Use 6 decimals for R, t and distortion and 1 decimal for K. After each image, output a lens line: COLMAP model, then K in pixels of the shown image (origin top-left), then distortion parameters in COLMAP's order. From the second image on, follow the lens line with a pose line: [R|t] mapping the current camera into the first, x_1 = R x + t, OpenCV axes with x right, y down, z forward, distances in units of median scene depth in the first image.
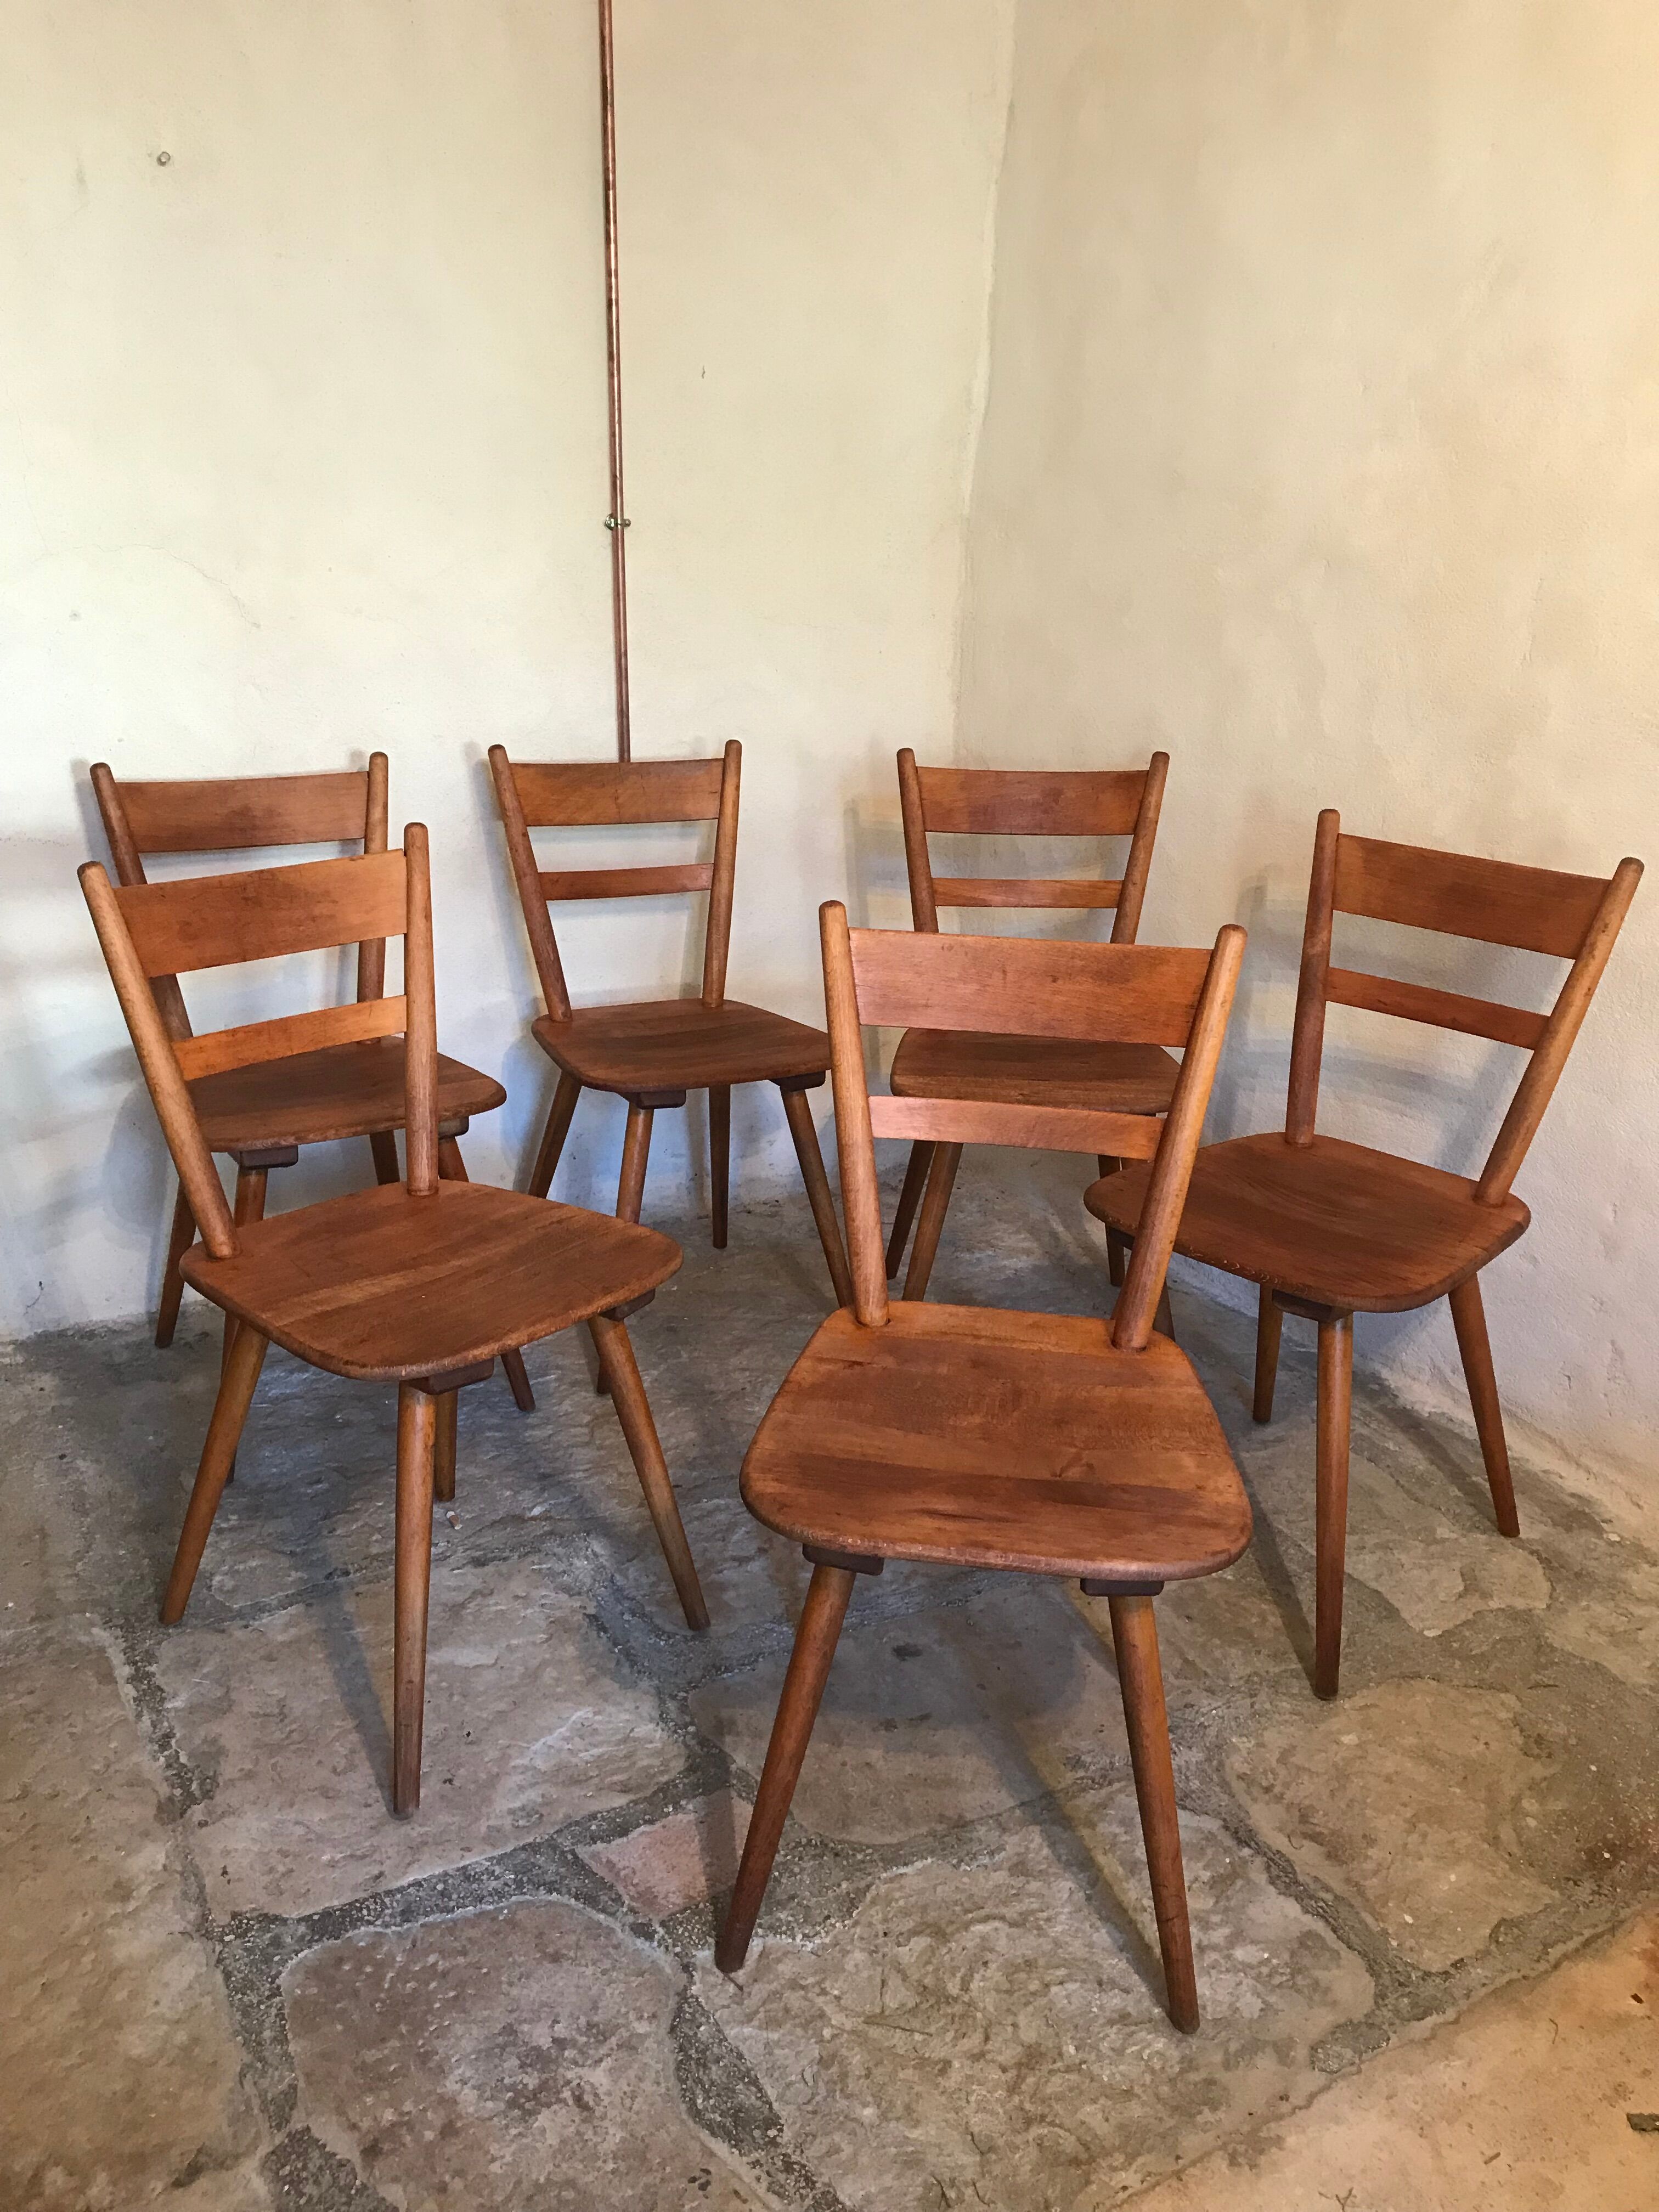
lens RADIAL K [[1814.1, 0, 837.2], [0, 1814.1, 1096.0], [0, 0, 1]] dist [0.033457, -0.026892]
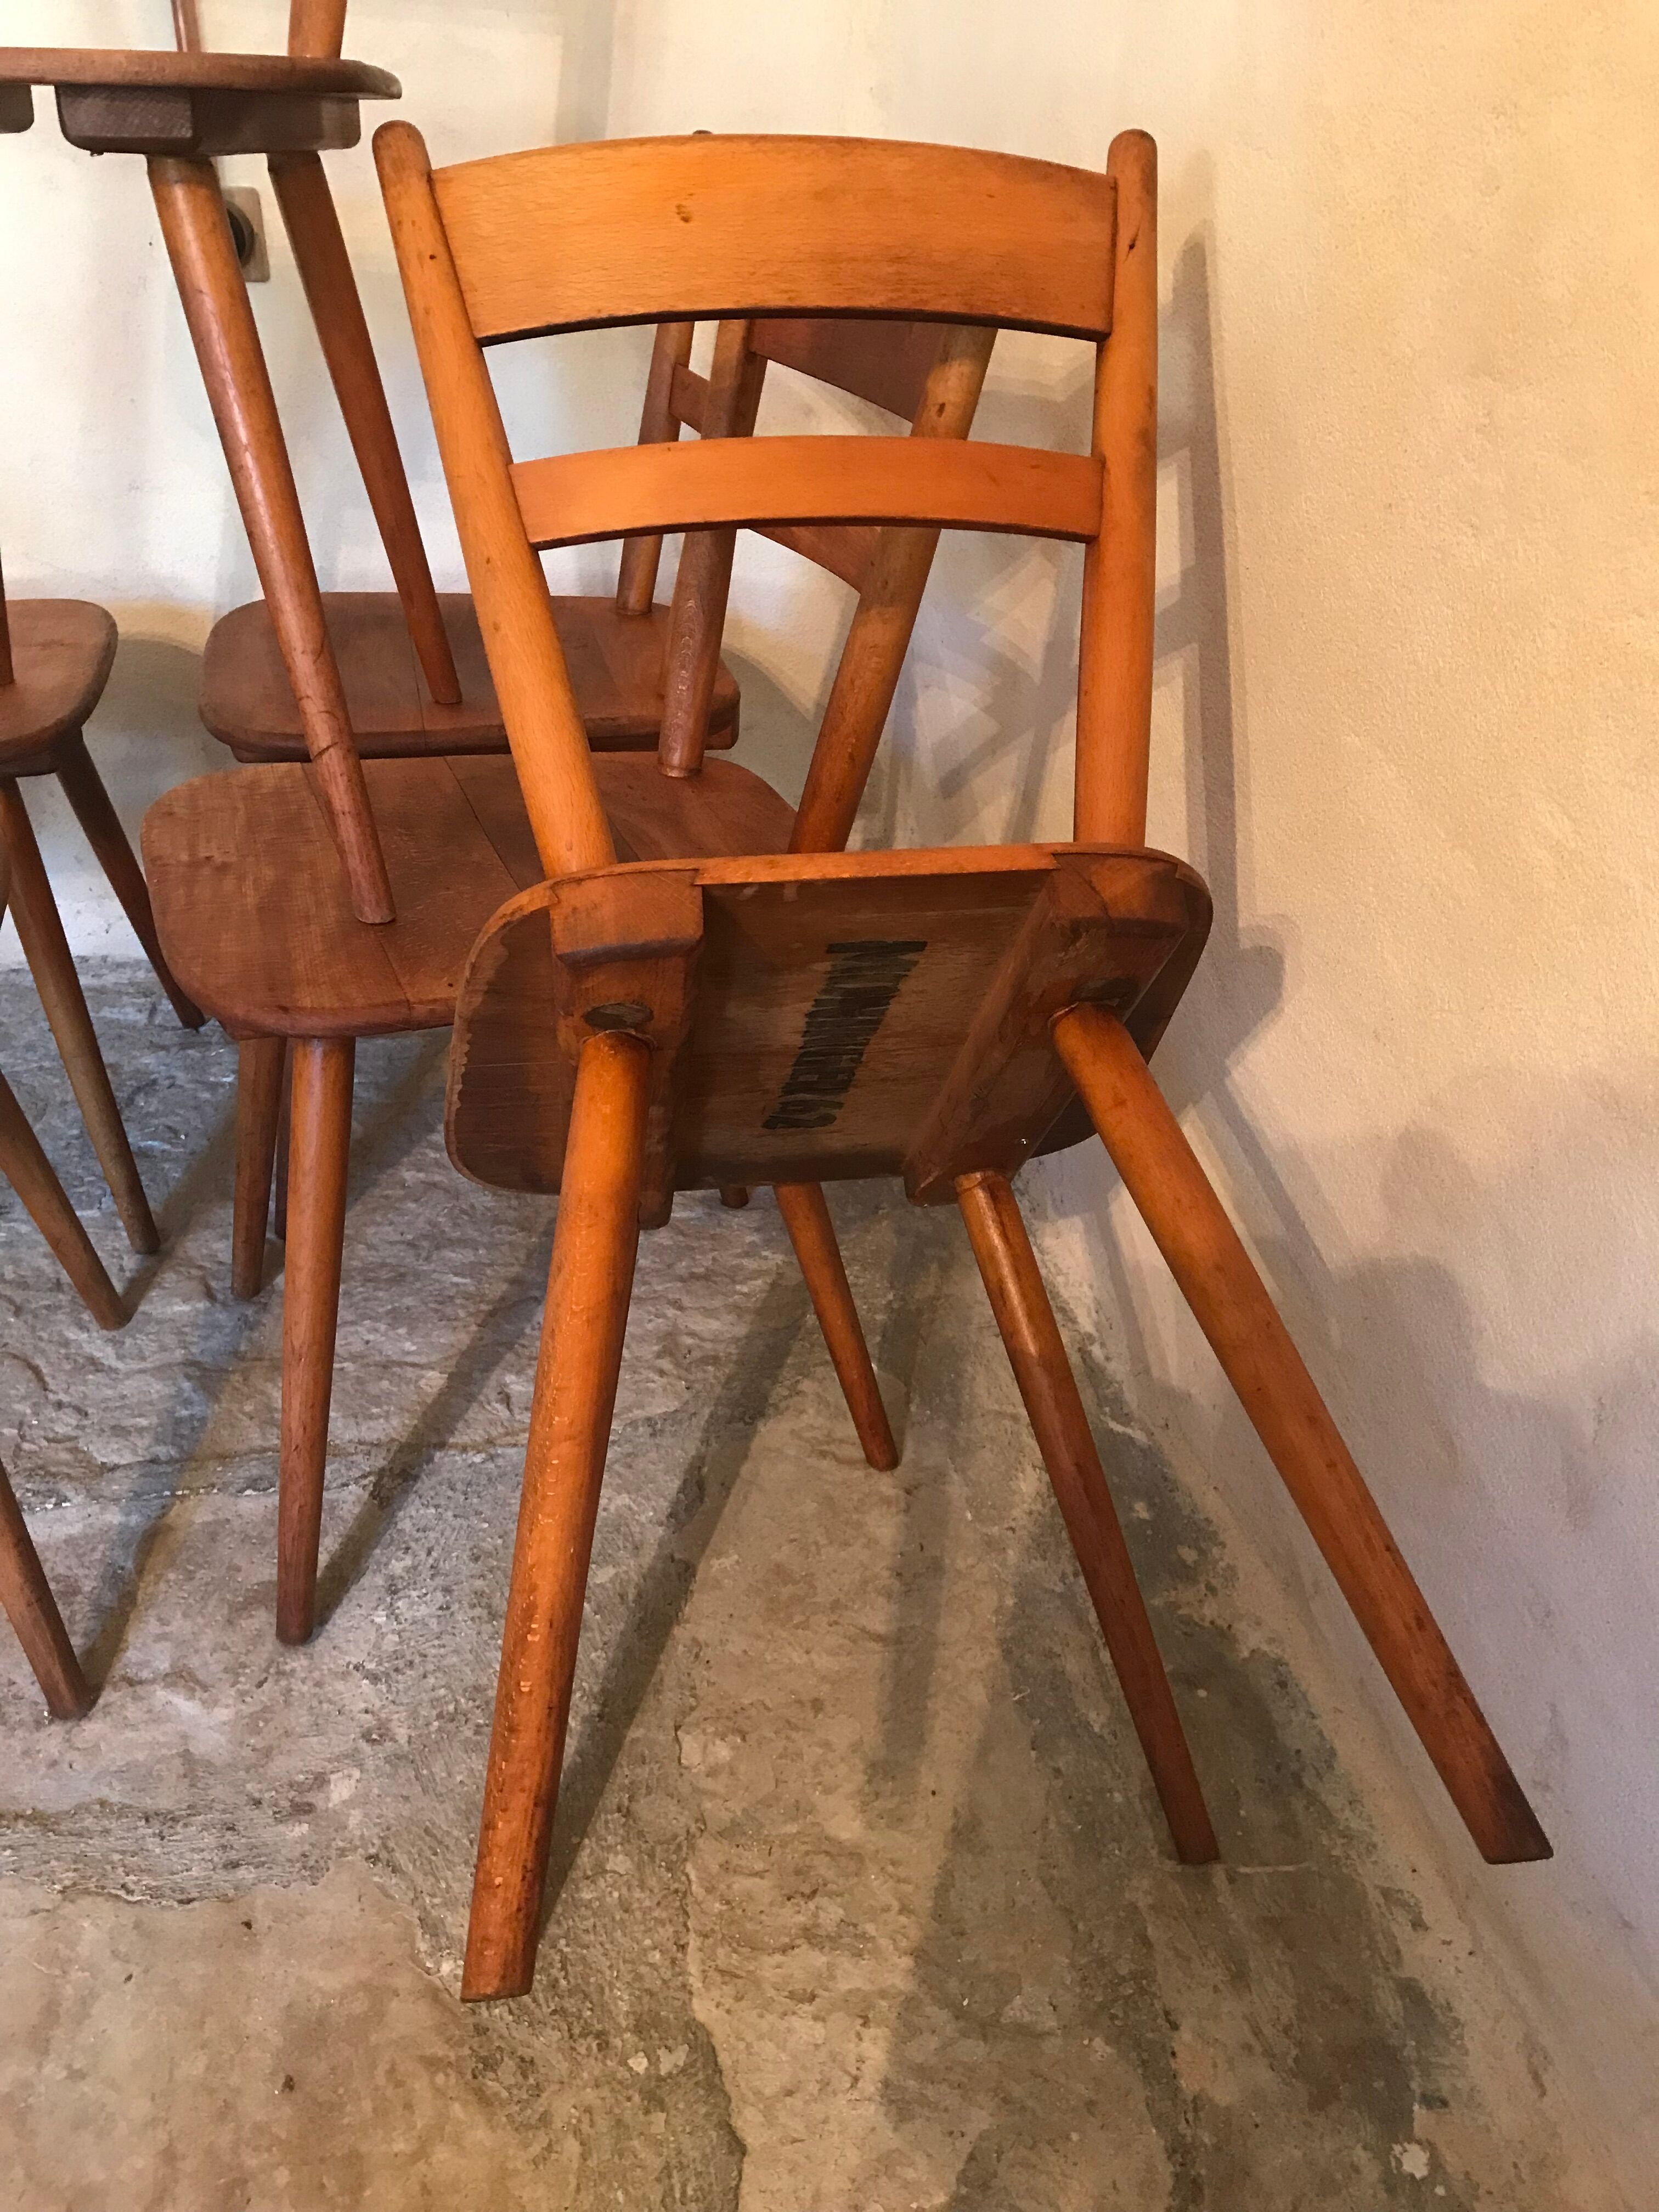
lens RADIAL K [[1814.1, 0, 840.7], [0, 1814.1, 1091.1], [0, 0, 1]] dist [0.033457, -0.026892]
pose [[0.934844, 0.184274, -0.303497, 0.445164], [-0.120871, 0.968890, 0.215970, -0.075770], [0.333853, -0.165214, 0.928034, 0.708844]]
